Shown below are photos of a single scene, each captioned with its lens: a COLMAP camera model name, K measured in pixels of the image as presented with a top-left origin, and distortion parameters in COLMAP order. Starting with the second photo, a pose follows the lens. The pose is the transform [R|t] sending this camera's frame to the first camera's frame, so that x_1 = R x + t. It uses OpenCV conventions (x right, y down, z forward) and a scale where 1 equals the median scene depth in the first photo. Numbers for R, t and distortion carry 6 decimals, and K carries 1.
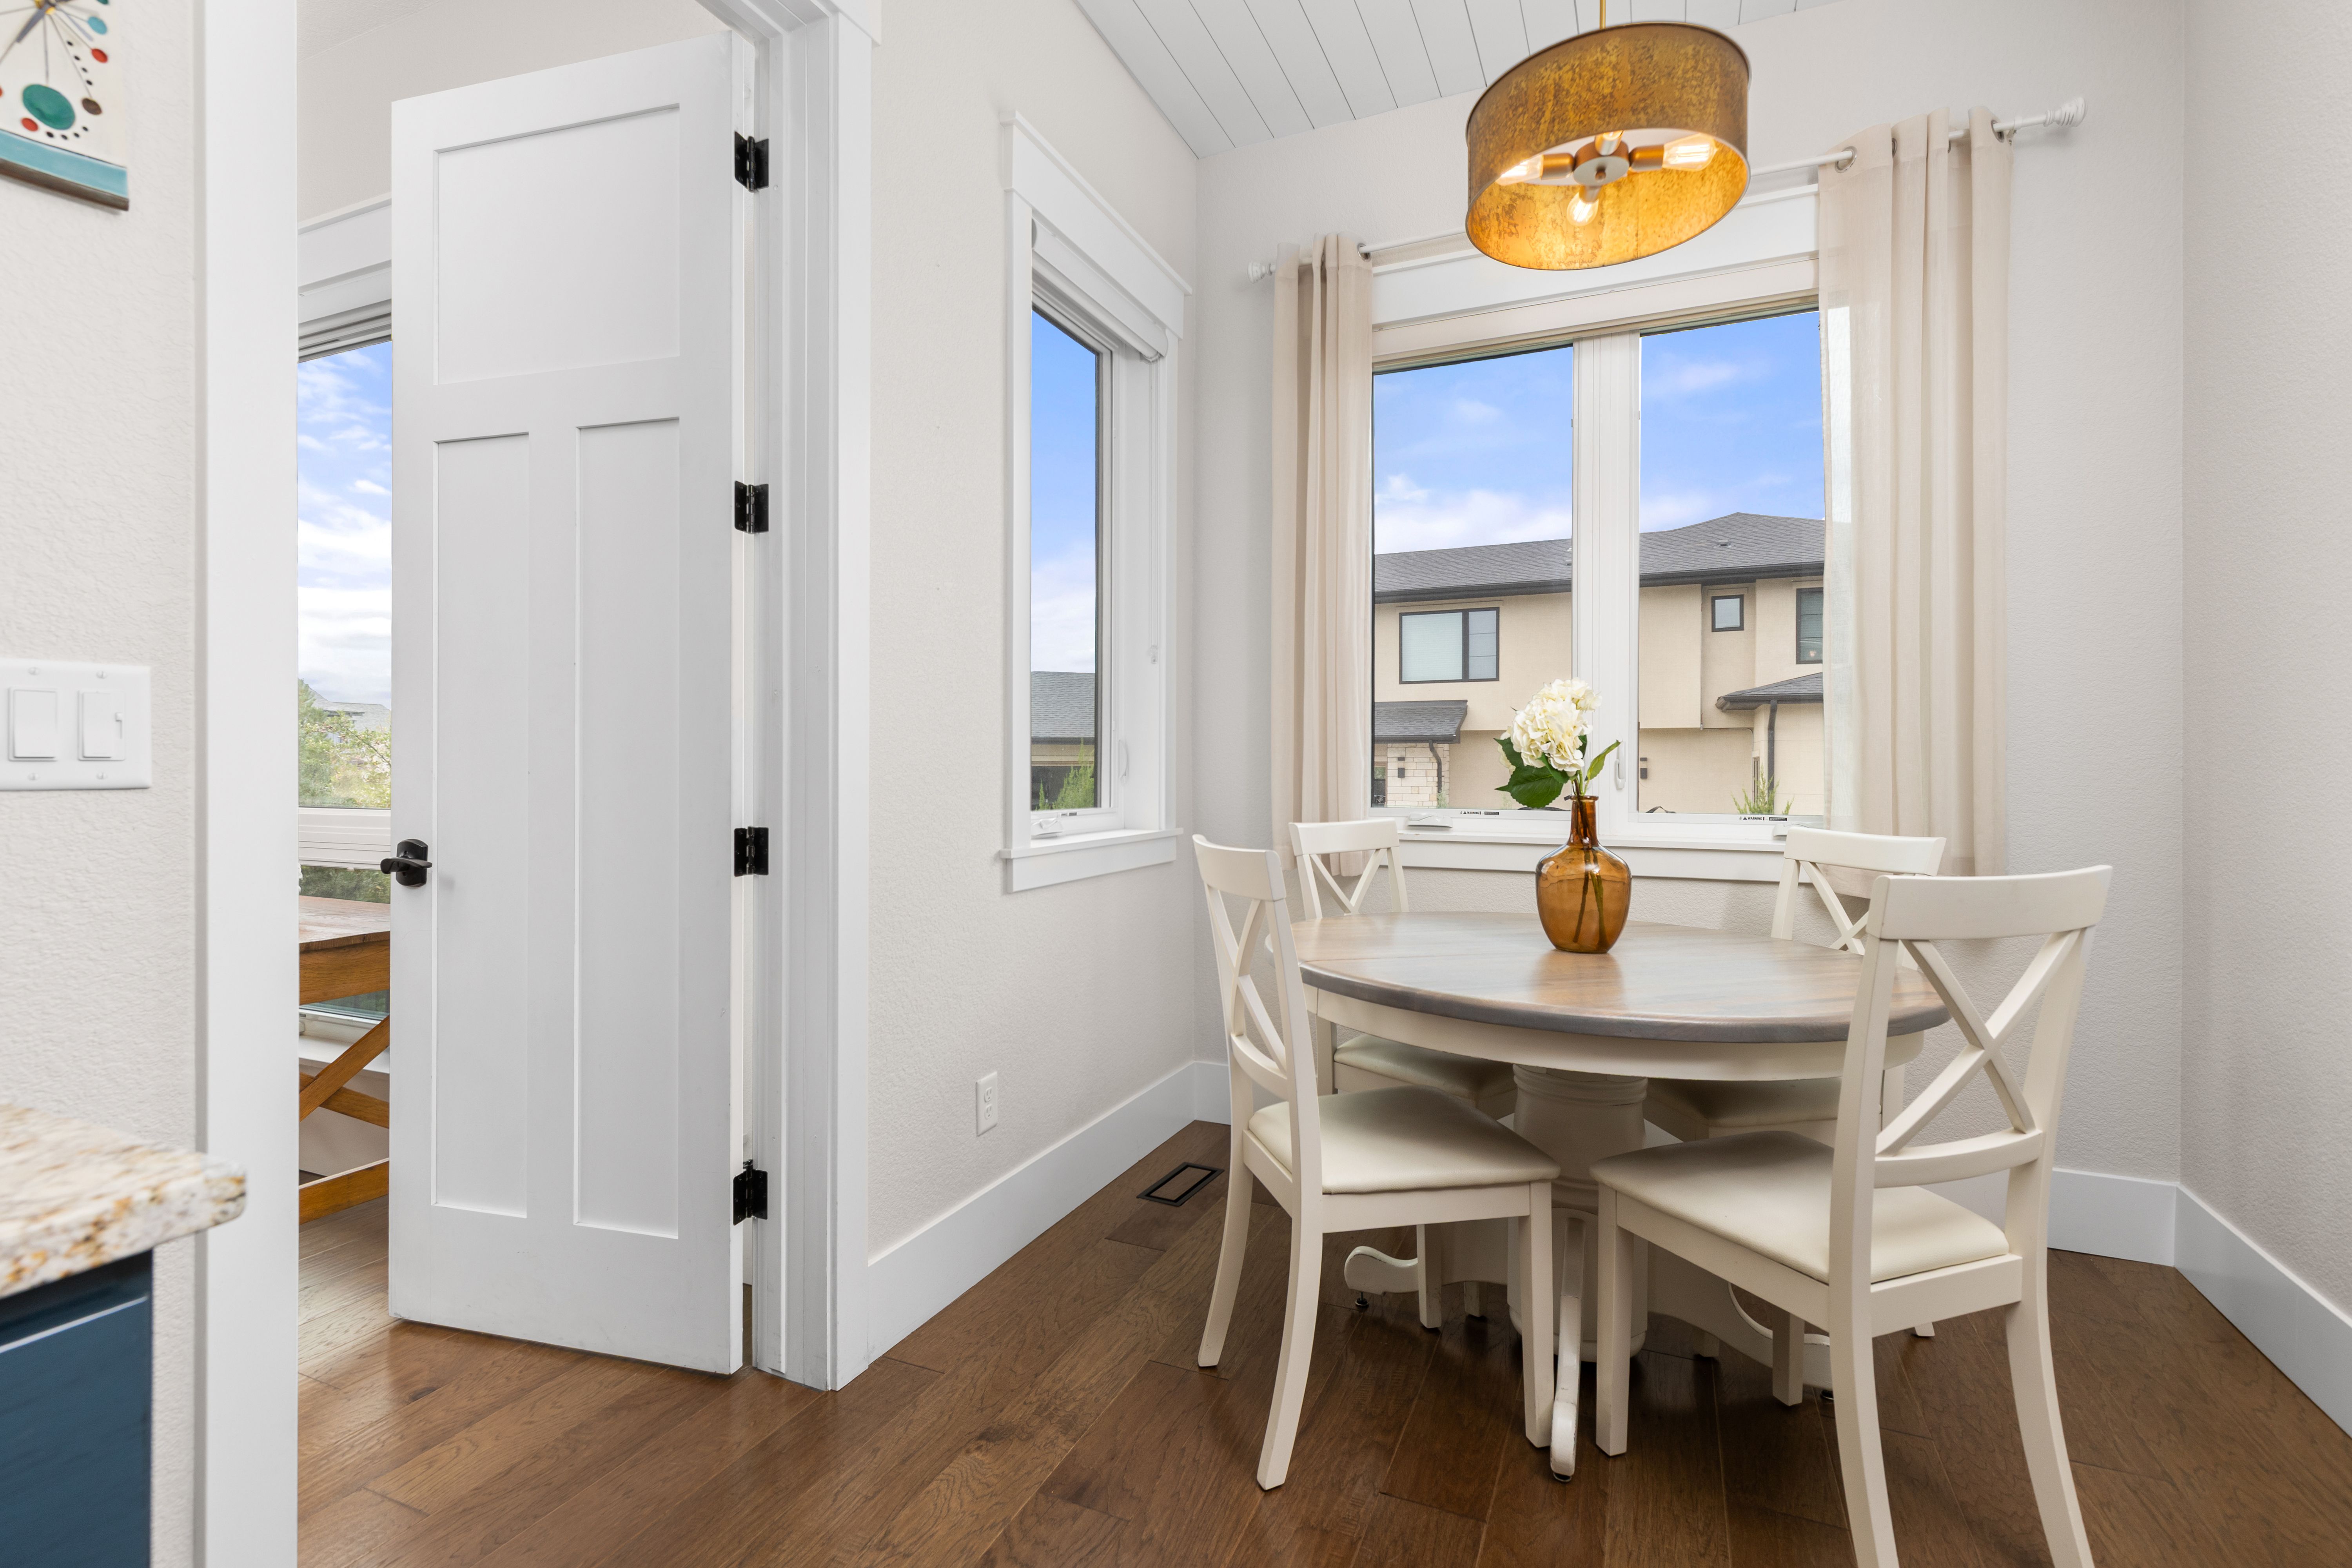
lens RADIAL K [[1054.1, 0, 1153.8], [0, 1054.1, 783.5], [0, 0, 1]] dist [0.003551, -0.000011]
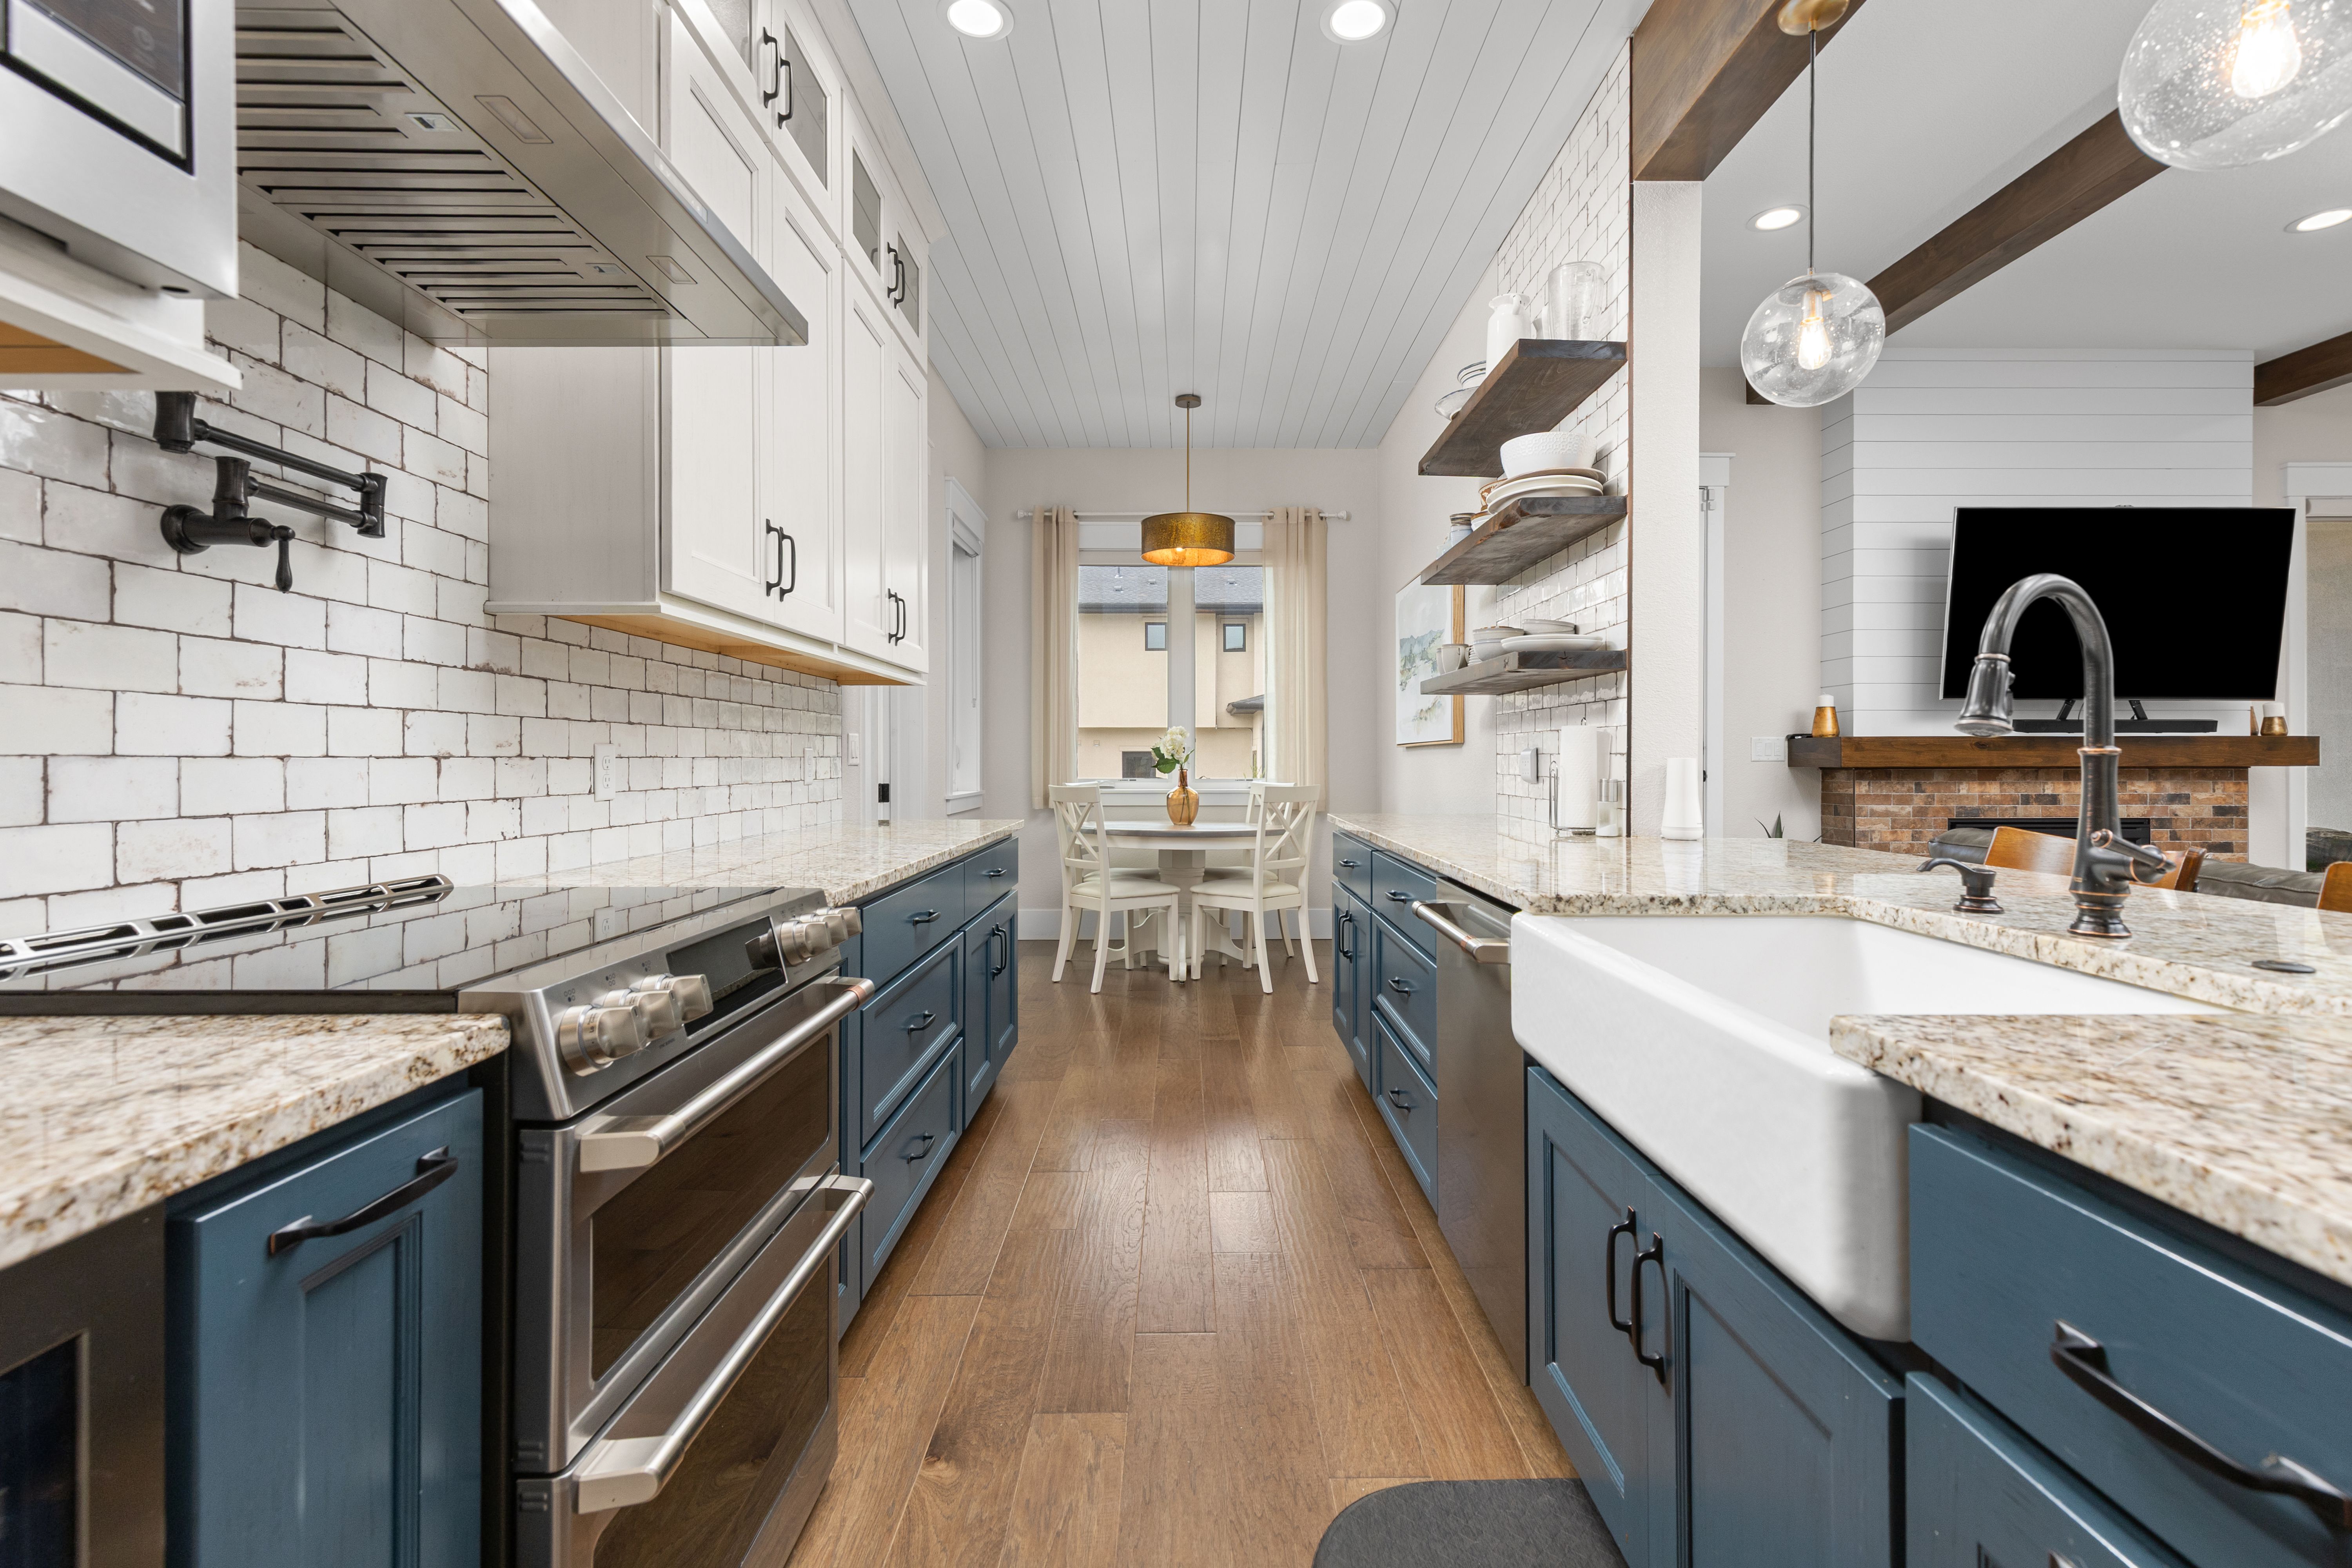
lens RADIAL K [[1065.4, 0, 1210.3], [0, 1065.4, 759.4], [0, 0, 1]] dist [0.003737, -0.000739]
pose [[0.889965, 0.003175, 0.456017, -0.512164], [0.002731, 0.999921, -0.012292, 0.009122], [-0.456020, 0.012184, 0.889886, -0.971112]]
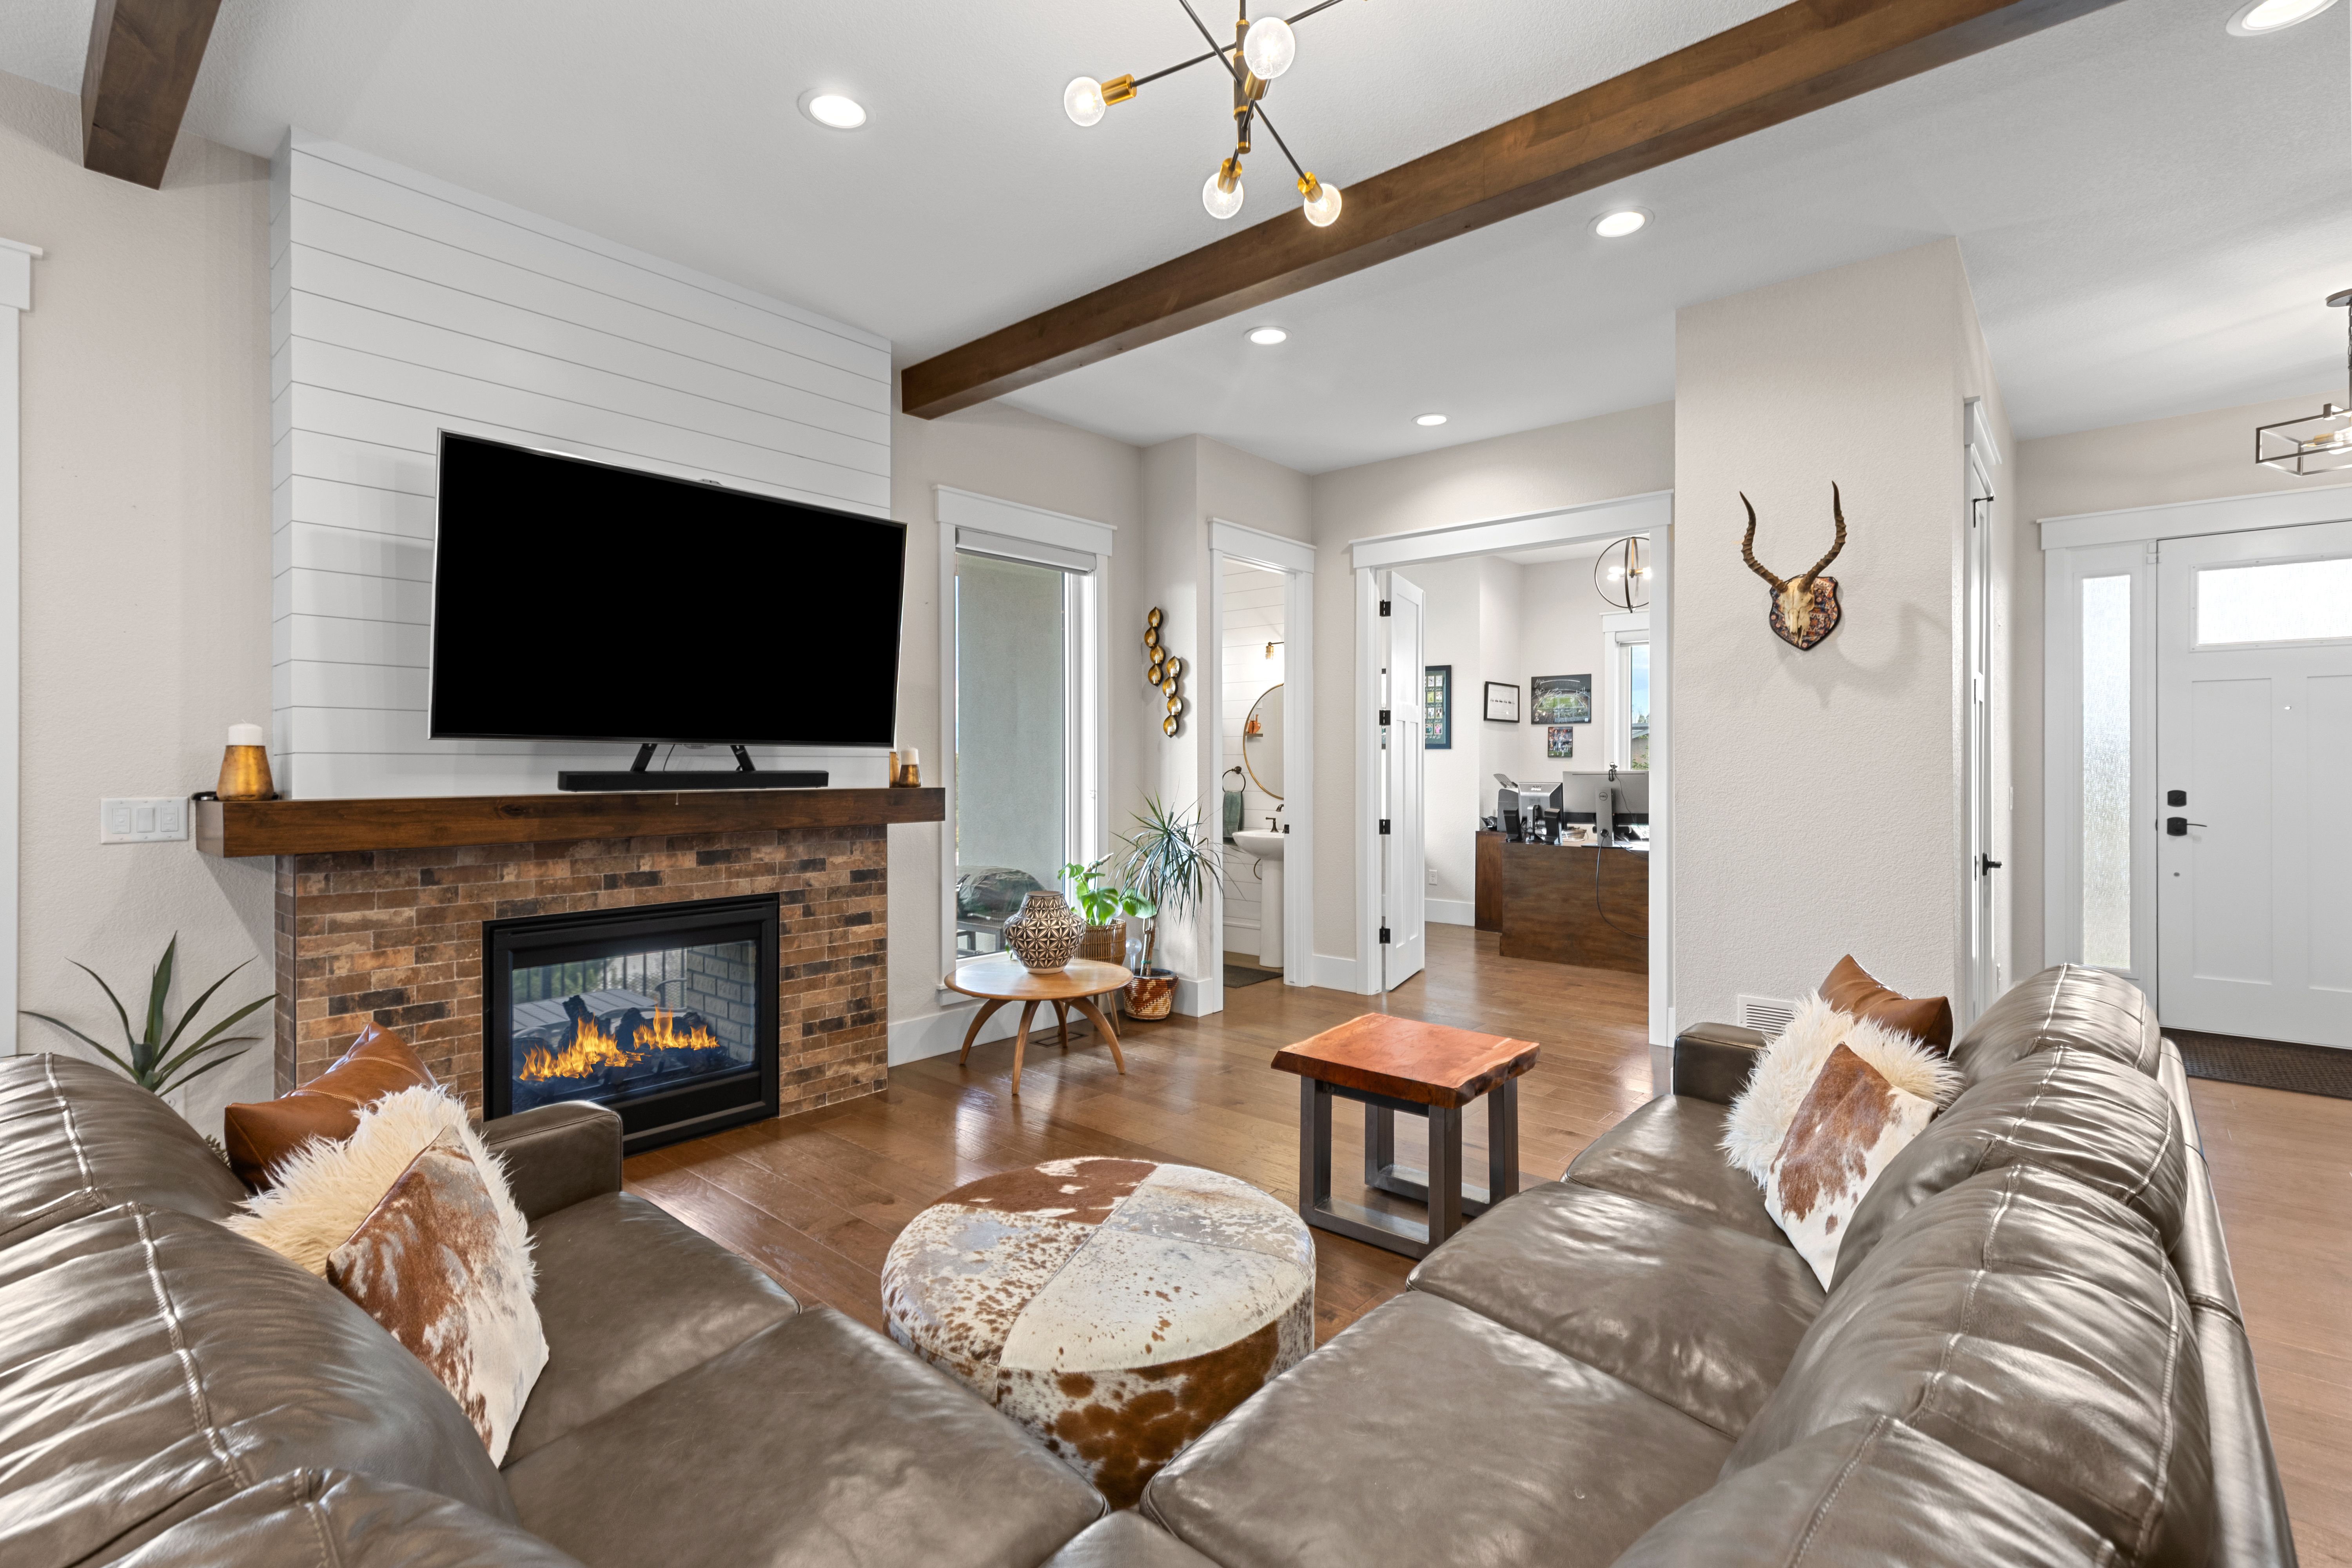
lens RADIAL K [[1065.4, 0, 1165.8], [0, 1065.4, 775.4], [0, 0, 1]] dist [0.003737, -0.000739]
pose [[0.258760, -0.002071, 0.965940, 0.400524], [0.014020, 0.999900, -0.001612, -0.051537], [-0.965840, 0.013959, 0.258763, -0.962777]]
